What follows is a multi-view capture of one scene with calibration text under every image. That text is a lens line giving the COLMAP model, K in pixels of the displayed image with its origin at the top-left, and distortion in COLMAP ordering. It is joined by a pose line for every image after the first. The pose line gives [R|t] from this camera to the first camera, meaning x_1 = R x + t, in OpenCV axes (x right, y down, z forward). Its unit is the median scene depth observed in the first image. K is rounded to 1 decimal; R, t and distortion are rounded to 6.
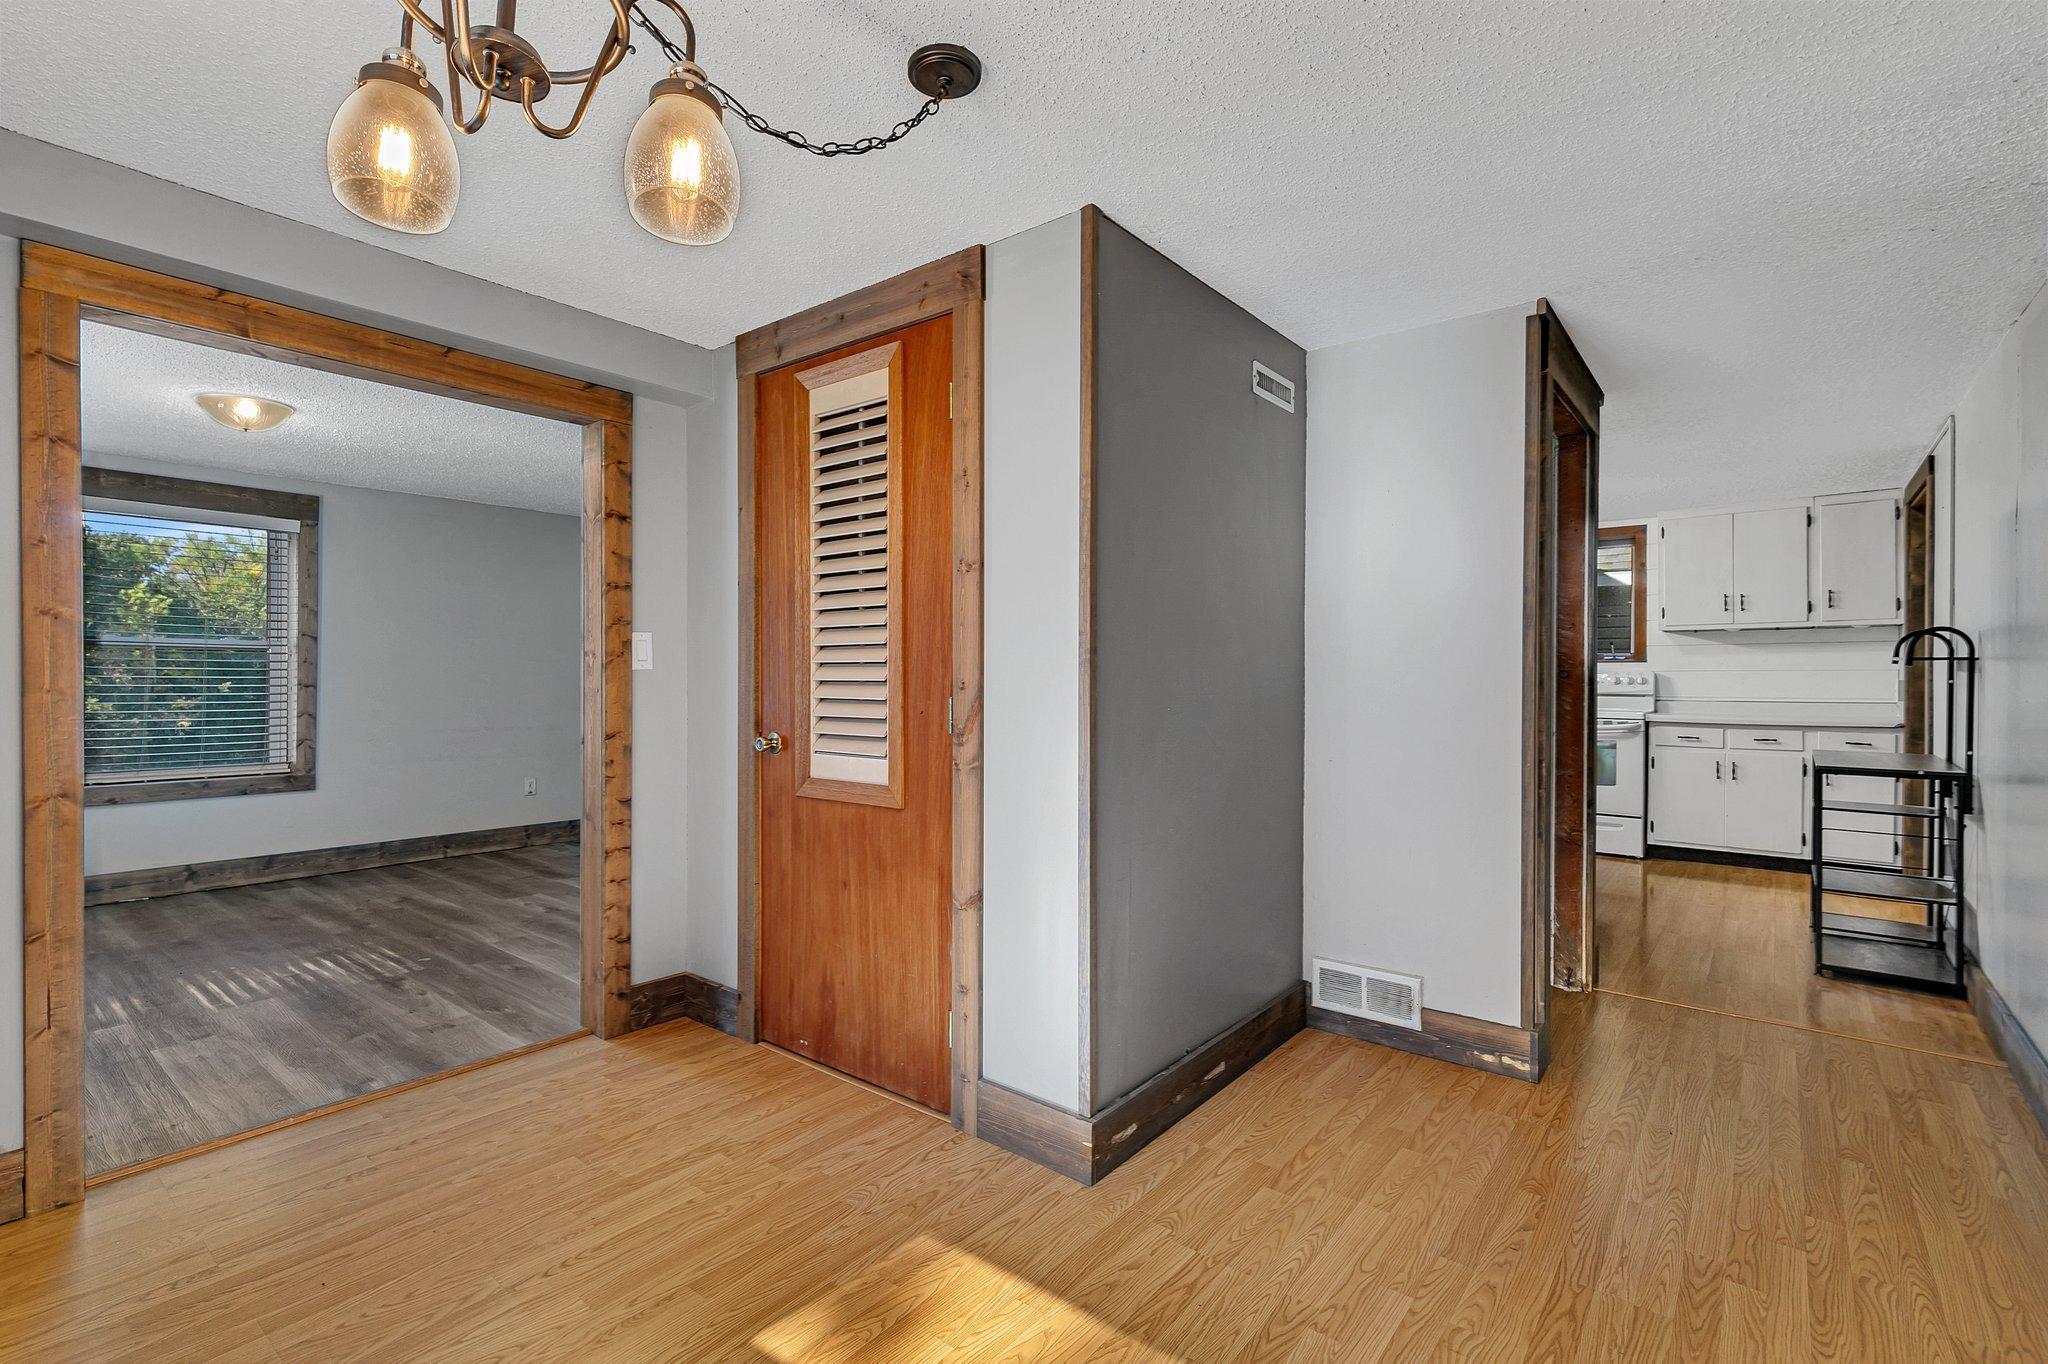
lens RADIAL K [[938.3, 0, 1020.8], [0, 938.3, 682.4], [0, 0, 1]] dist [0.003941, -0.000004]
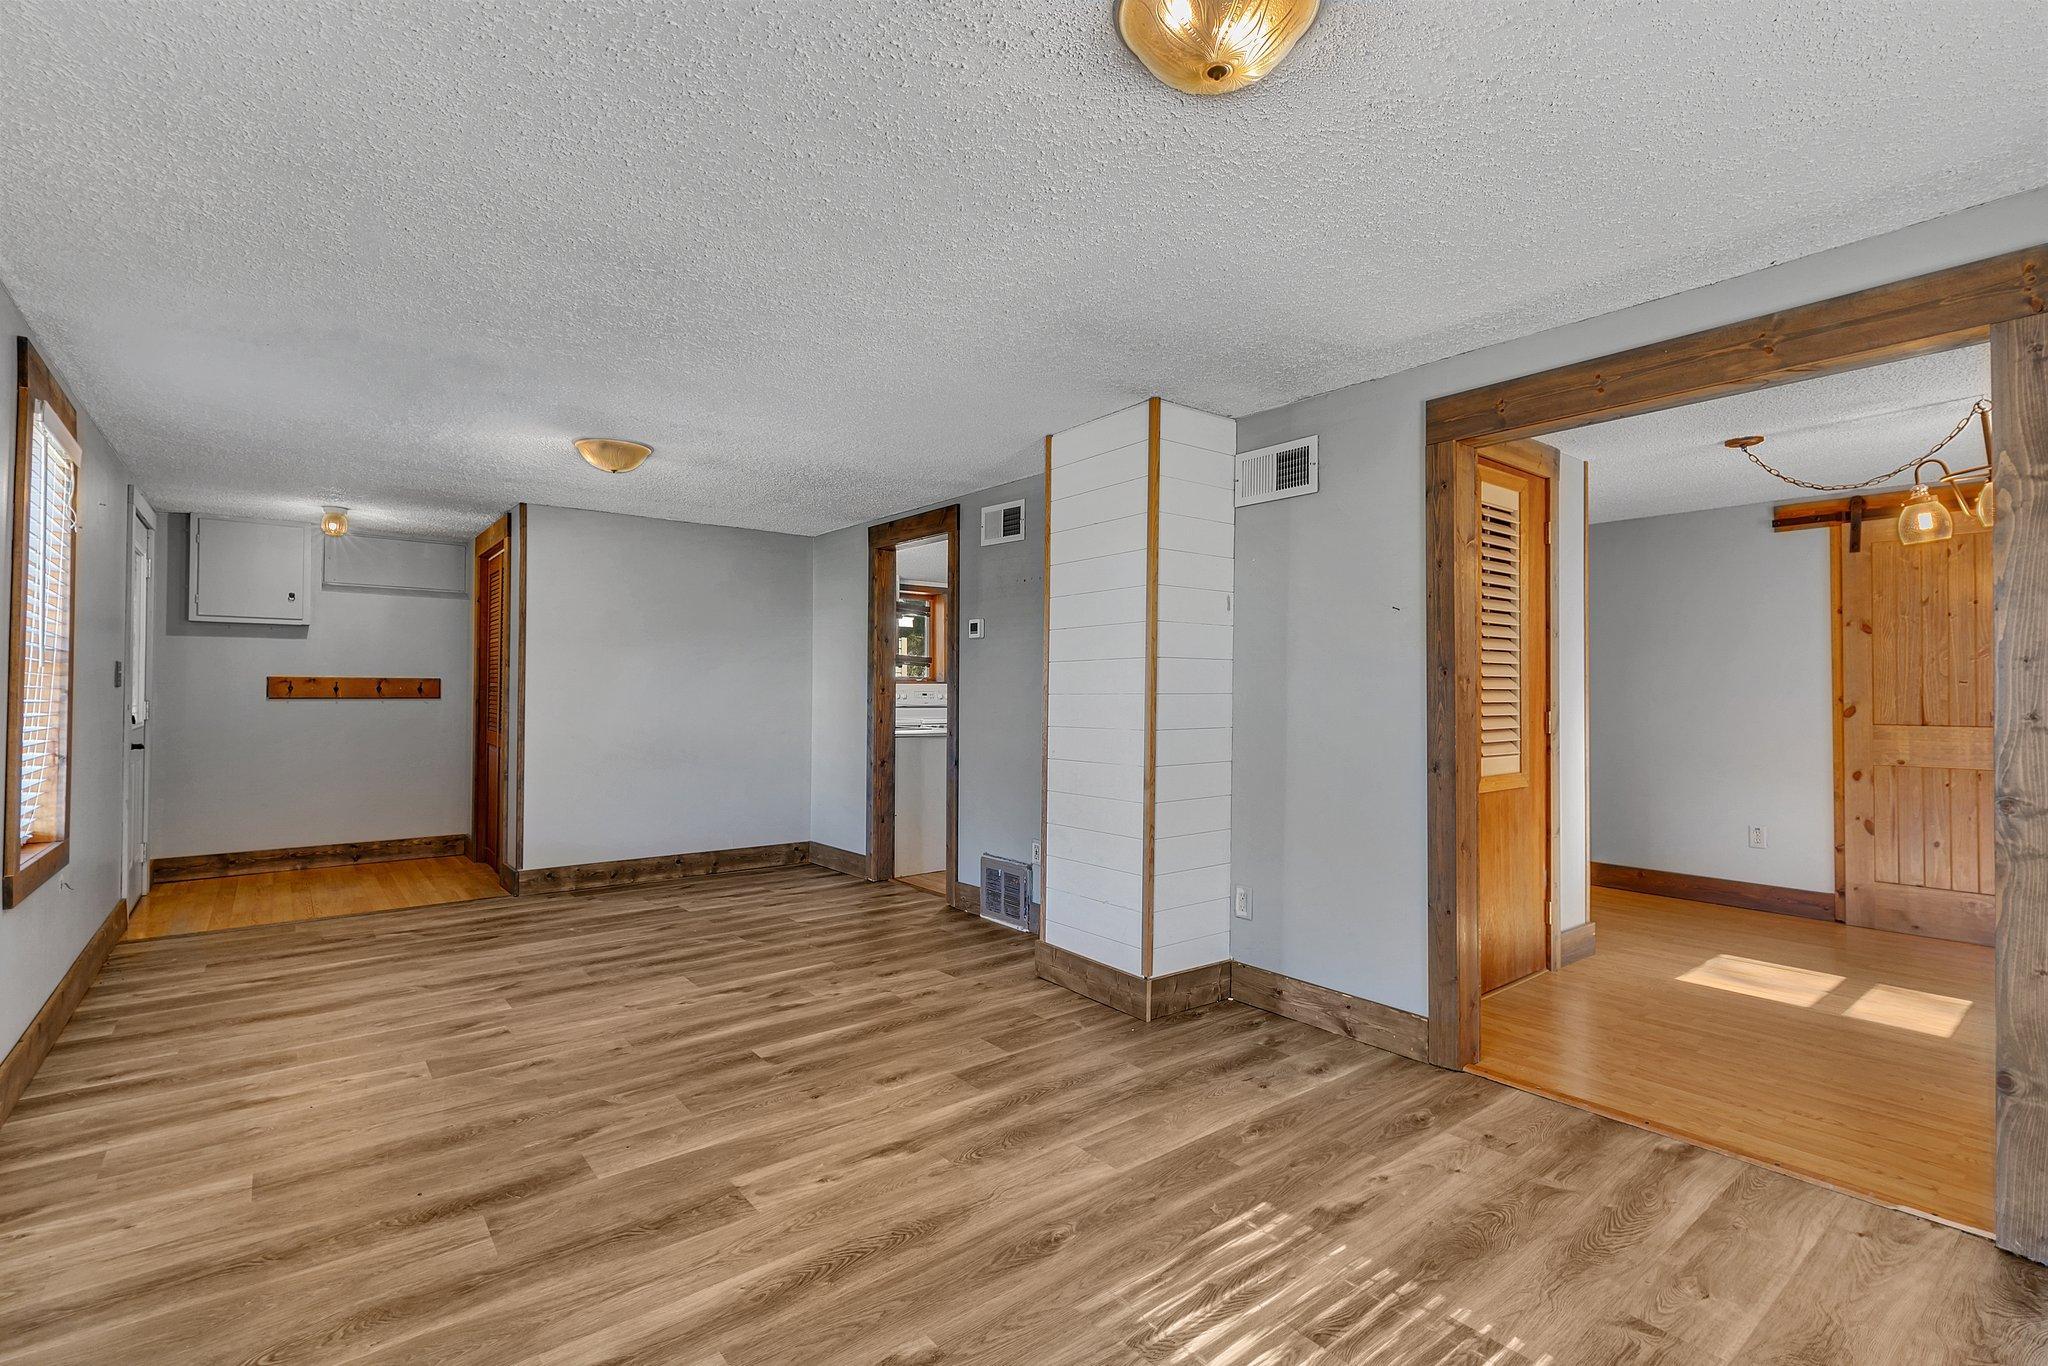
lens RADIAL K [[938.3, 0, 1020.8], [0, 938.3, 683.4], [0, 0, 1]] dist [0.003941, -0.000004]
pose [[0.213894, 0.008786, 0.976817, -1.682010], [0.002800, 0.999950, -0.009607, -0.018487], [-0.976853, 0.004790, 0.213859, 1.381527]]
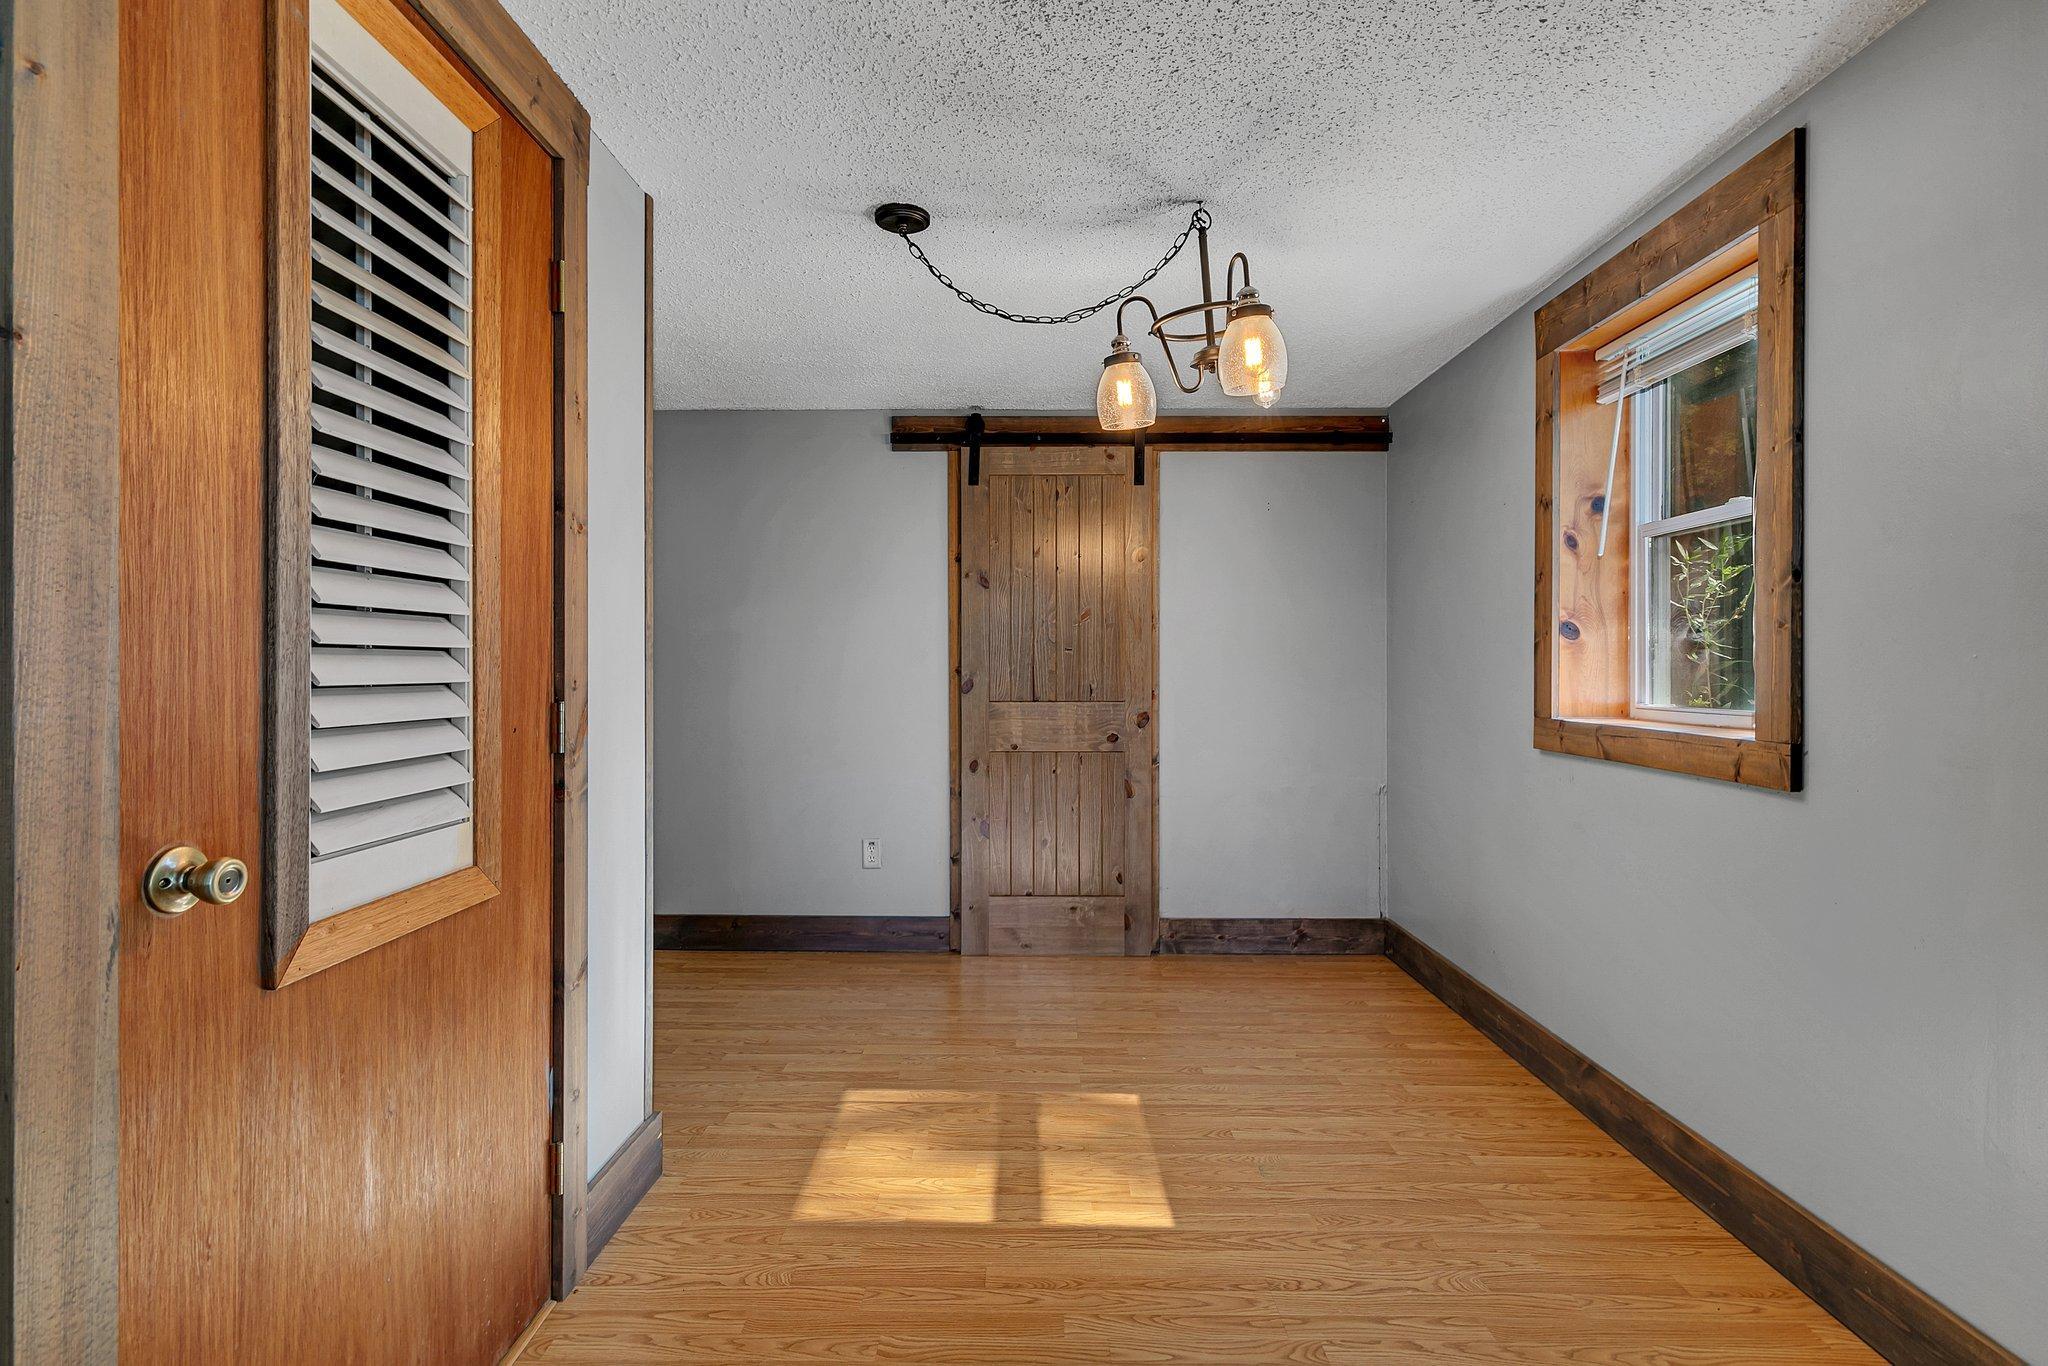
lens RADIAL K [[935.9, 0, 1017.5], [0, 935.9, 673.7], [0, 0, 1]] dist [0.002221, -0.000002]
pose [[-0.616107, -0.009686, 0.787603, -0.752582], [0.000106, 0.999923, 0.012380, -0.013231], [-0.787662, 0.007711, -0.616059, 1.033212]]
